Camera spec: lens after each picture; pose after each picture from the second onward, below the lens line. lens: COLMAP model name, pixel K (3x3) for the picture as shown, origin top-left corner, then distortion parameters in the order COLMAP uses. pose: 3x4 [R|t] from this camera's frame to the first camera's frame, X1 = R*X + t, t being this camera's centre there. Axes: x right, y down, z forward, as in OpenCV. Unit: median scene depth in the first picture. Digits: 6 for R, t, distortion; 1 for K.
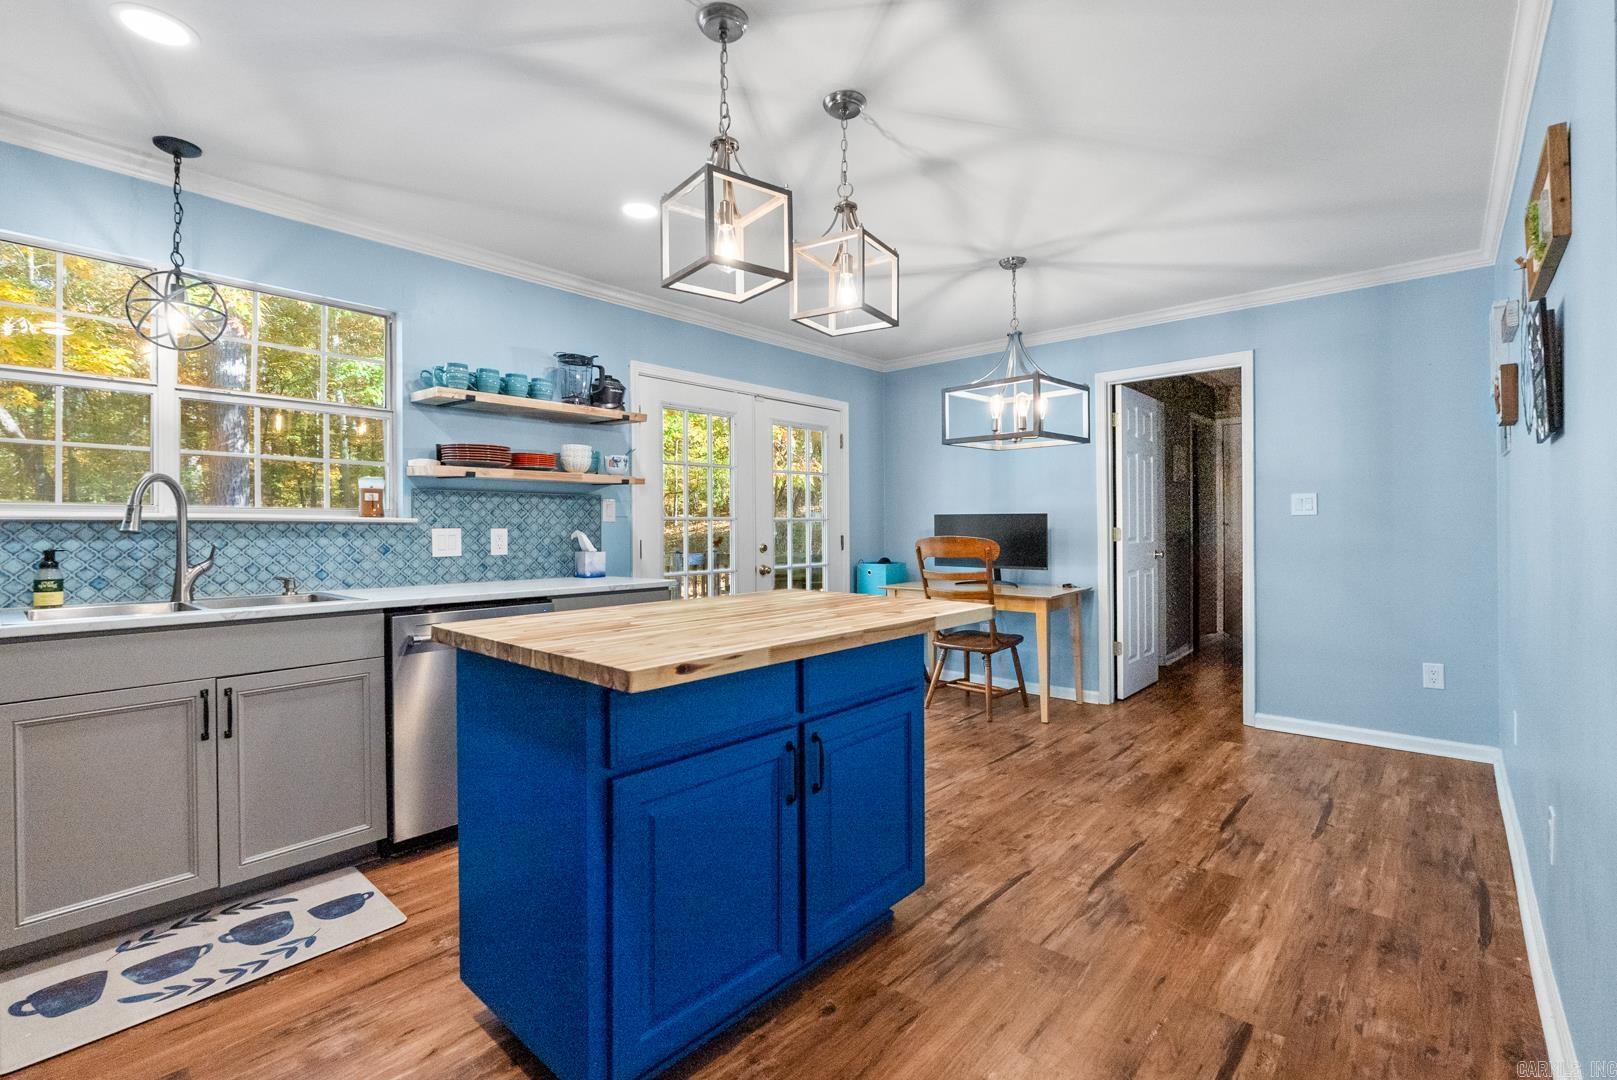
lens RADIAL K [[724.7, 0, 800.9], [0, 724.7, 525.2], [0, 0, 1]] dist [-0.010915, 0.000194]
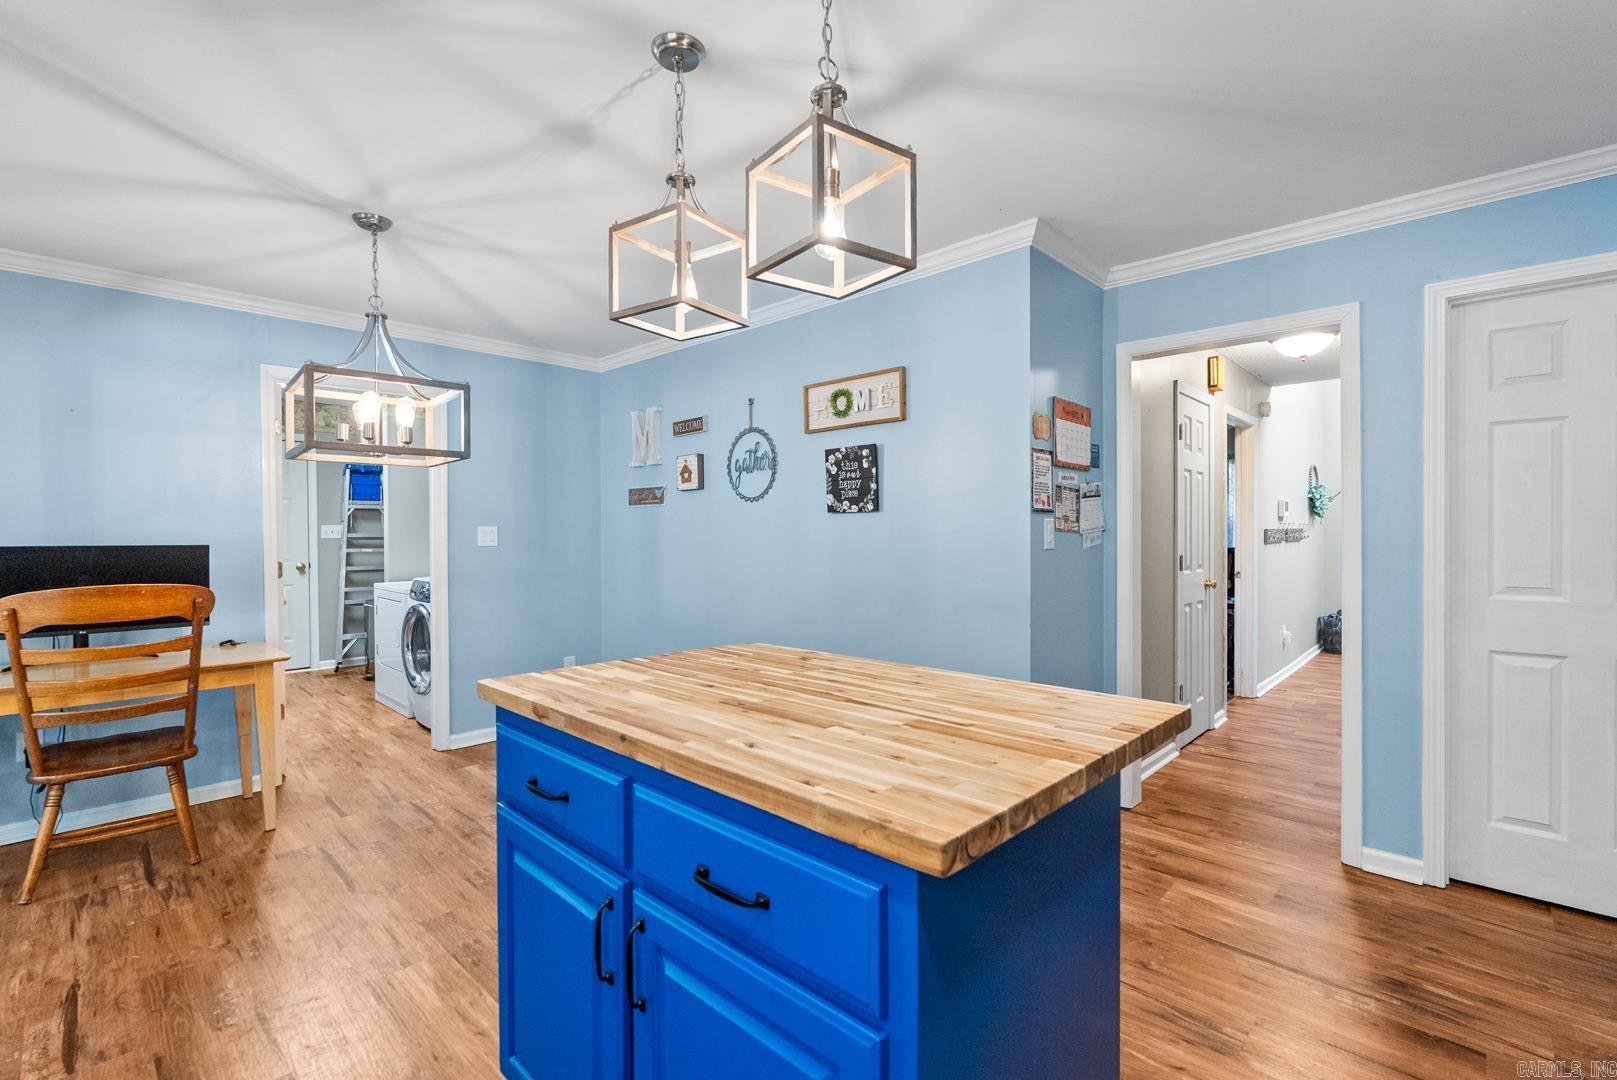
lens RADIAL K [[724.7, 0, 810.2], [0, 724.7, 540.2], [0, 0, 1]] dist [-0.010915, 0.000194]
pose [[0.027217, -0.003507, 0.999623, -0.603094], [0.008693, 0.999957, 0.003271, -0.031777], [-0.999592, 0.008600, 0.027247, 0.680248]]
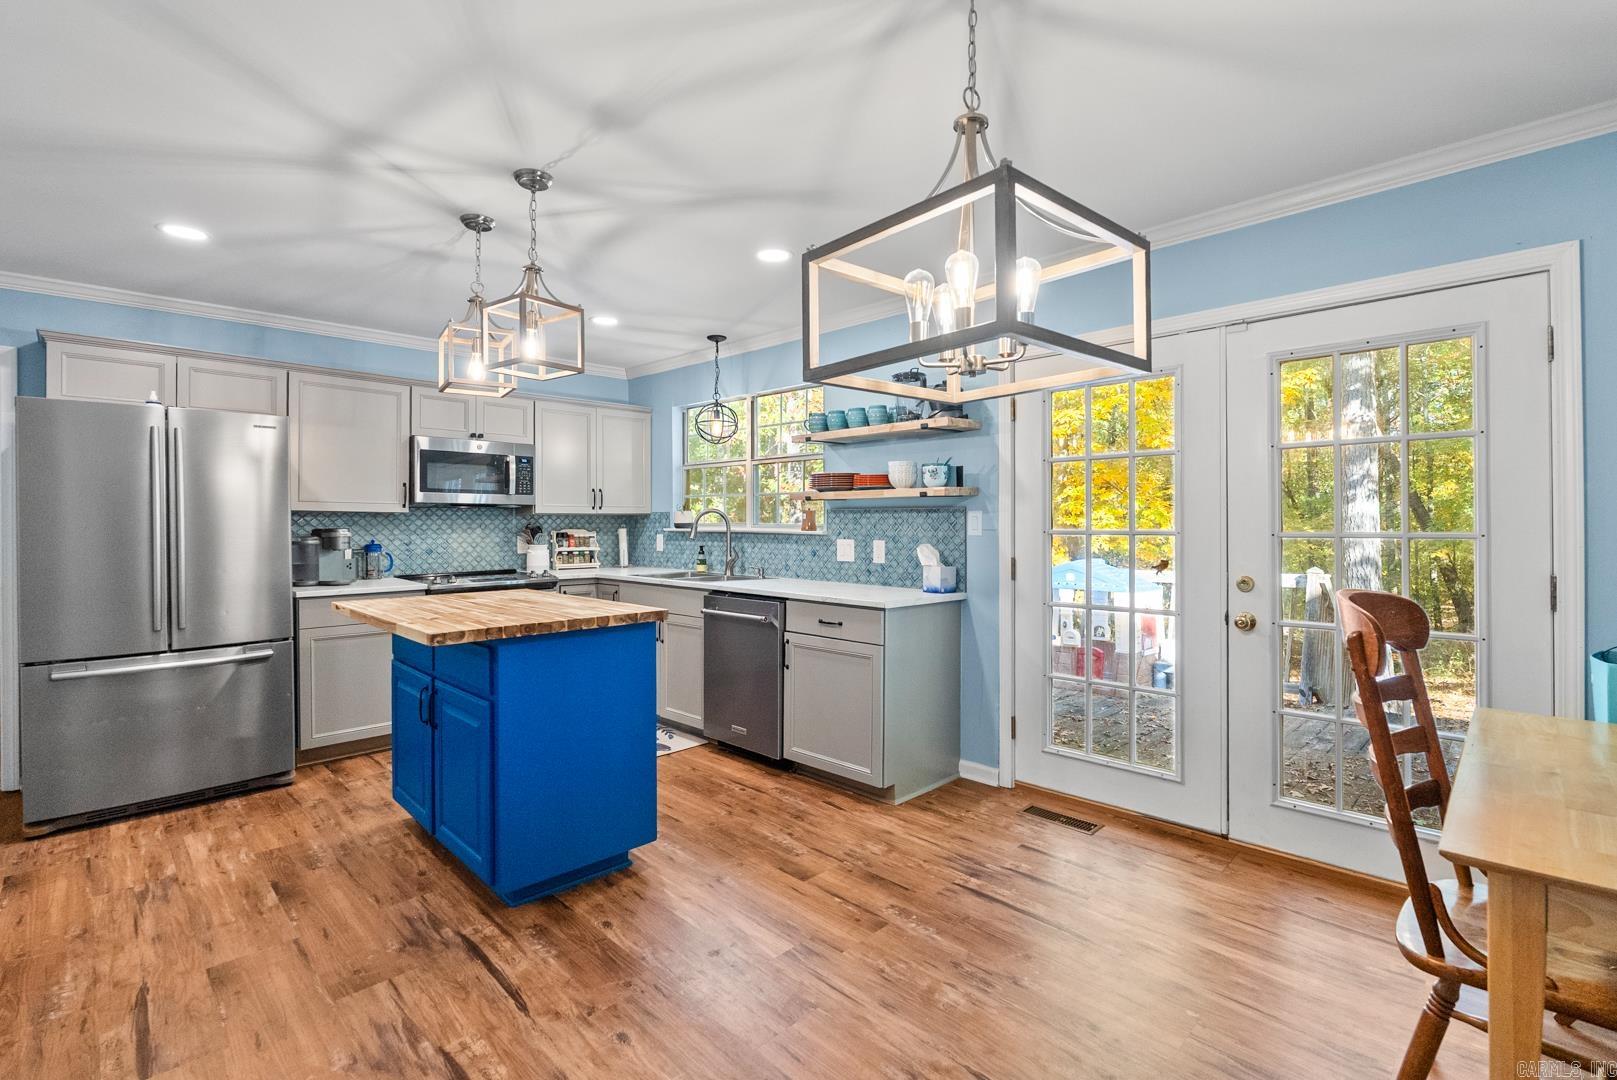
lens RADIAL K [[724.7, 0, 810.3], [0, 724.7, 524.4], [0, 0, 1]] dist [-0.010915, 0.000194]
pose [[-0.043857, 0.005890, -0.999020, 0.960661], [0.001738, 0.999982, 0.005819, -0.035456], [0.999036, -0.001481, -0.043866, 1.208526]]
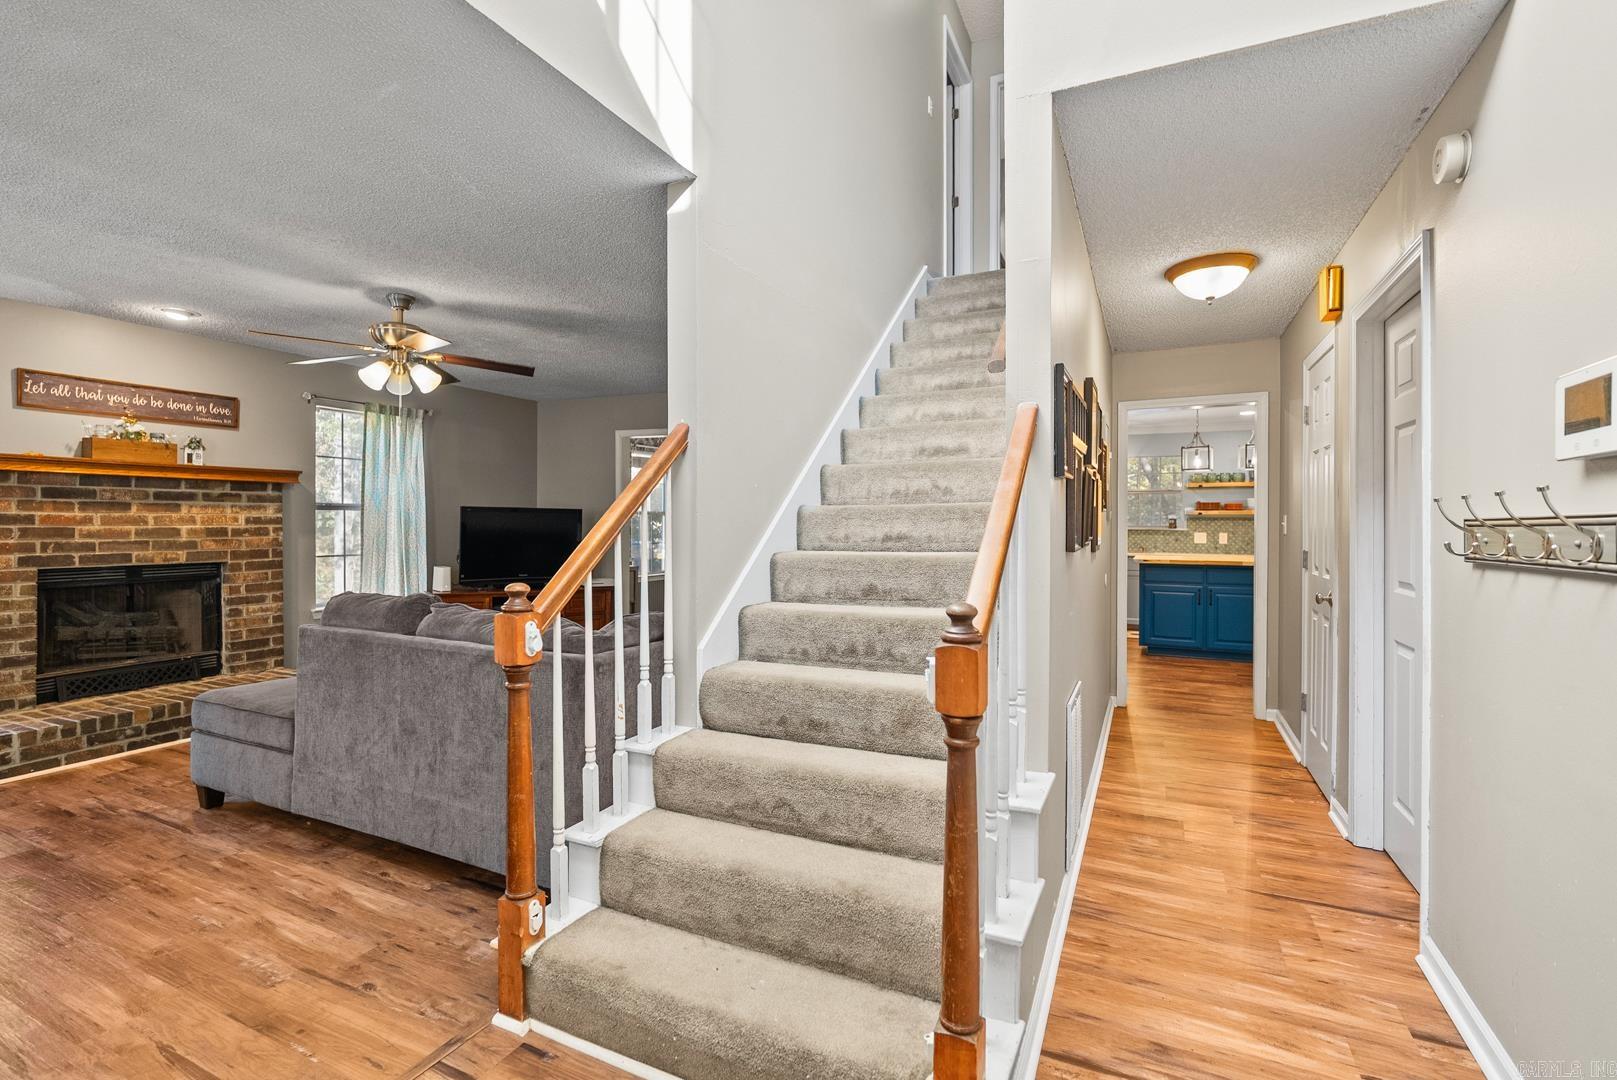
lens RADIAL K [[724.7, 0, 809.1], [0, 724.7, 528.9], [0, 0, 1]] dist [-0.010915, 0.000194]
pose [[0.291966, 0.015640, -0.956301, 2.007463], [-0.005810, 0.999877, 0.014579, -0.049200], [0.956411, 0.001299, 0.292021, -1.426767]]
